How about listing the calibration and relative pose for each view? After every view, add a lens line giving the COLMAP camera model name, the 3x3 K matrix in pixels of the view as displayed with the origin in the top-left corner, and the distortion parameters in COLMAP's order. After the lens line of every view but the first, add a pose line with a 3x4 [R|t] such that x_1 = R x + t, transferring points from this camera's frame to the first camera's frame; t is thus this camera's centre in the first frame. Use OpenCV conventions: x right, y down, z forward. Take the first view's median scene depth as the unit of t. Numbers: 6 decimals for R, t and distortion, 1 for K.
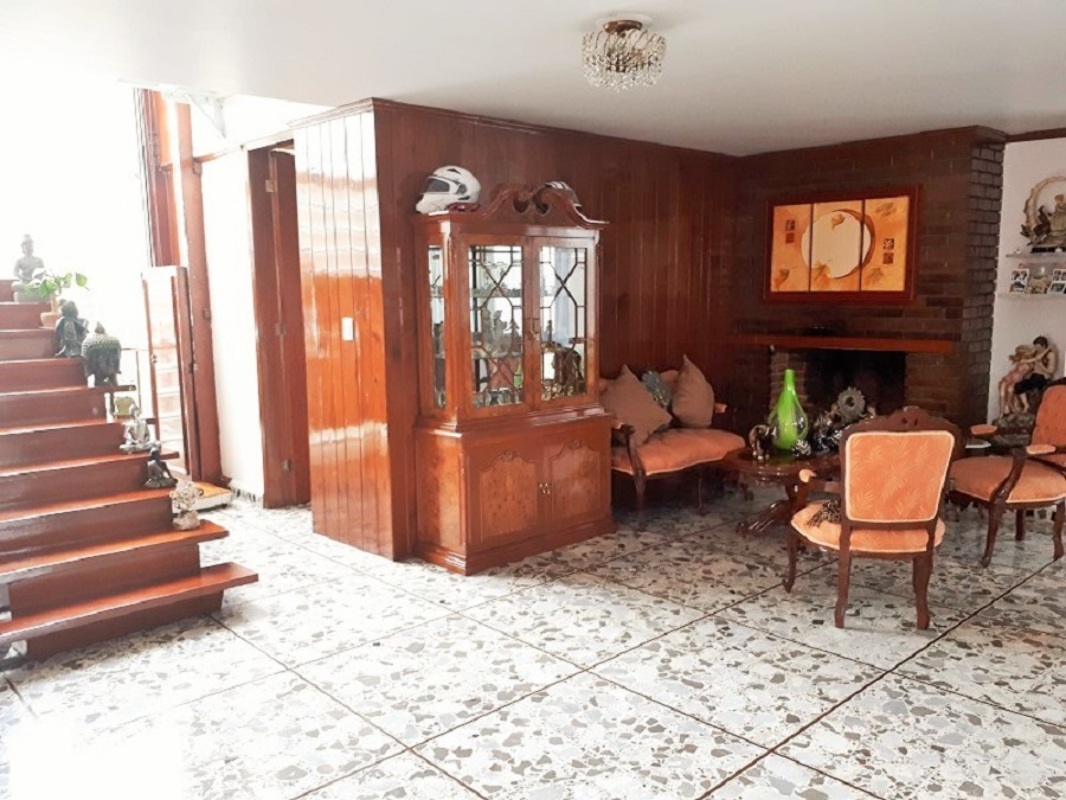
lens RADIAL K [[862.2, 0, 536.1], [0, 862.2, 415.8], [0, 0, 1]] dist [0.015684, -0.005498]
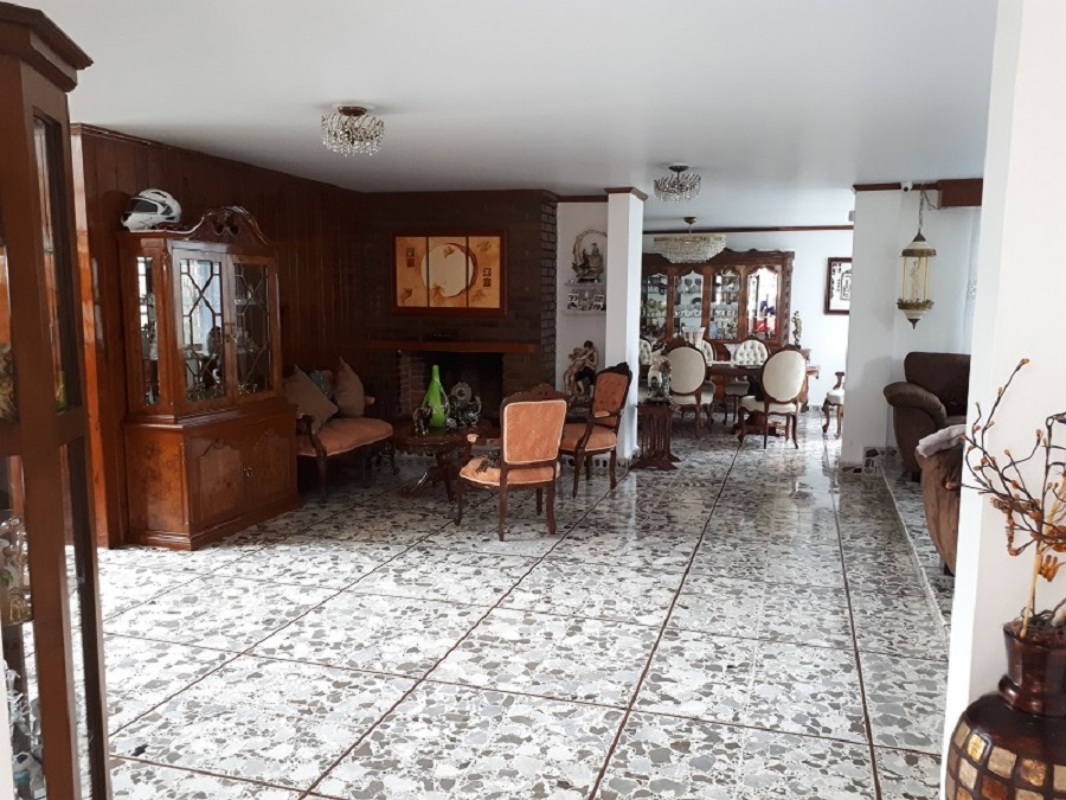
lens RADIAL K [[841.6, 0, 533.0], [0, 841.6, 400.0], [0, 0, 1]] dist [0.316444, -0.722012]
pose [[0.872032, -0.040772, 0.487748, -0.221041], [0.056297, 0.998266, -0.017204, 0.030644], [-0.486201, 0.042461, 0.872815, -0.207429]]
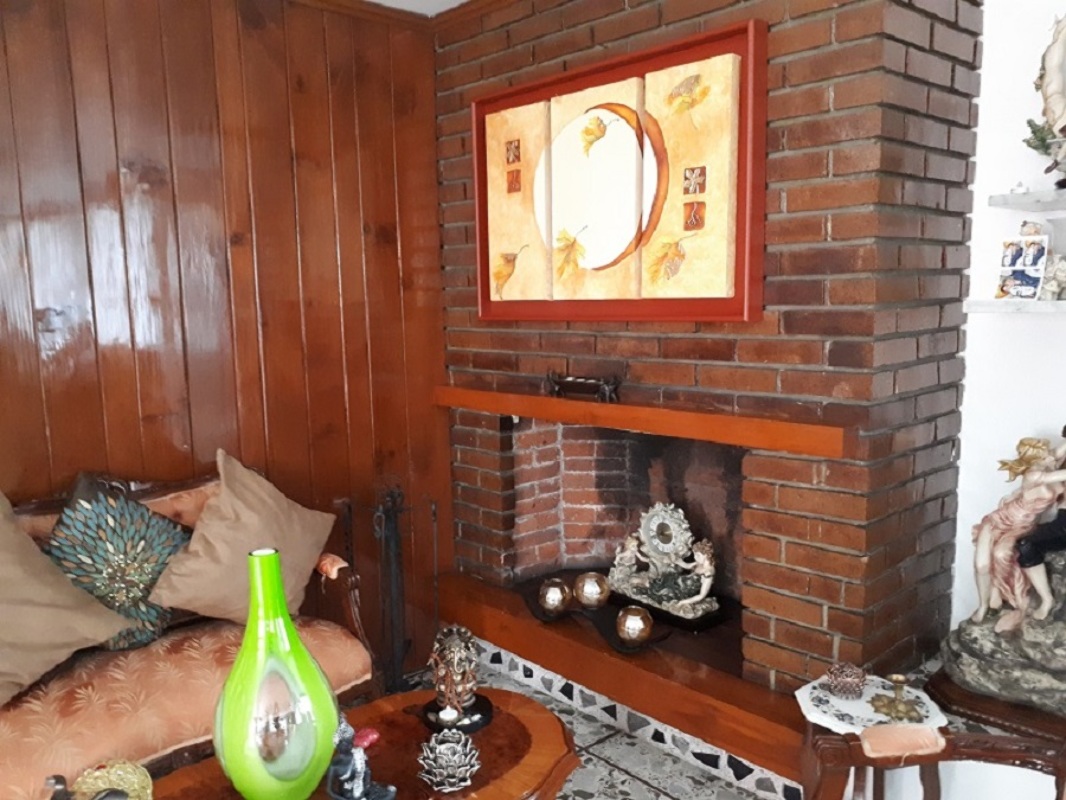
lens RADIAL K [[869.8, 0, 531.6], [0, 869.8, 420.9], [0, 0, 1]] dist [0.098835, -0.101499]
pose [[0.999967, -0.002801, -0.007658, 0.422644], [0.002735, 0.999959, -0.008661, -0.105016], [0.007682, 0.008639, 0.999933, 0.747213]]
